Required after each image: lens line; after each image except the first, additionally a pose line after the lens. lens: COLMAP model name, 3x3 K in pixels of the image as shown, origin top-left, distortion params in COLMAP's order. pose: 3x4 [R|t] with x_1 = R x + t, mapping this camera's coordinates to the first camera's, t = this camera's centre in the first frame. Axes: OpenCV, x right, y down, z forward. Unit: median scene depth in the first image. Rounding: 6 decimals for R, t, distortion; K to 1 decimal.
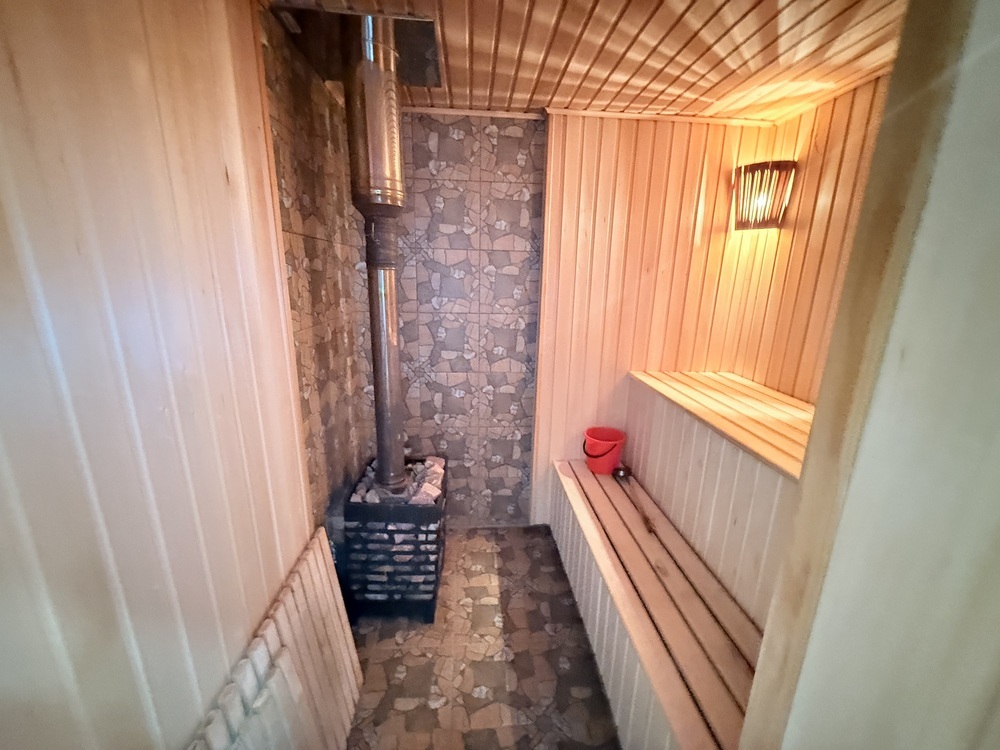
lens RADIAL K [[400.3, 0, 502.5], [0, 400.3, 373.1], [0, 0, 1]] dist [-0.001093, 0.000458]
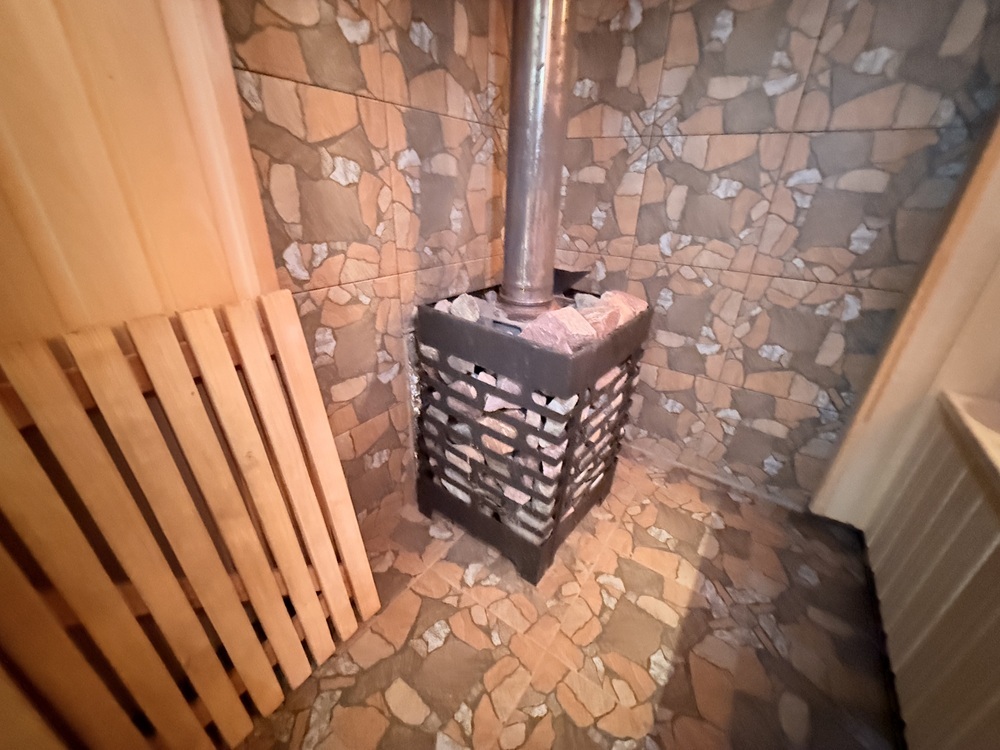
lens RADIAL K [[400.3, 0, 507.3], [0, 400.3, 375.0], [0, 0, 1]] dist [-0.001093, 0.000458]
pose [[0.778135, 0.277795, -0.563326, 0.018637], [-0.174194, 0.957141, 0.231381, 0.245557], [0.603459, -0.081918, 0.793175, 0.585801]]
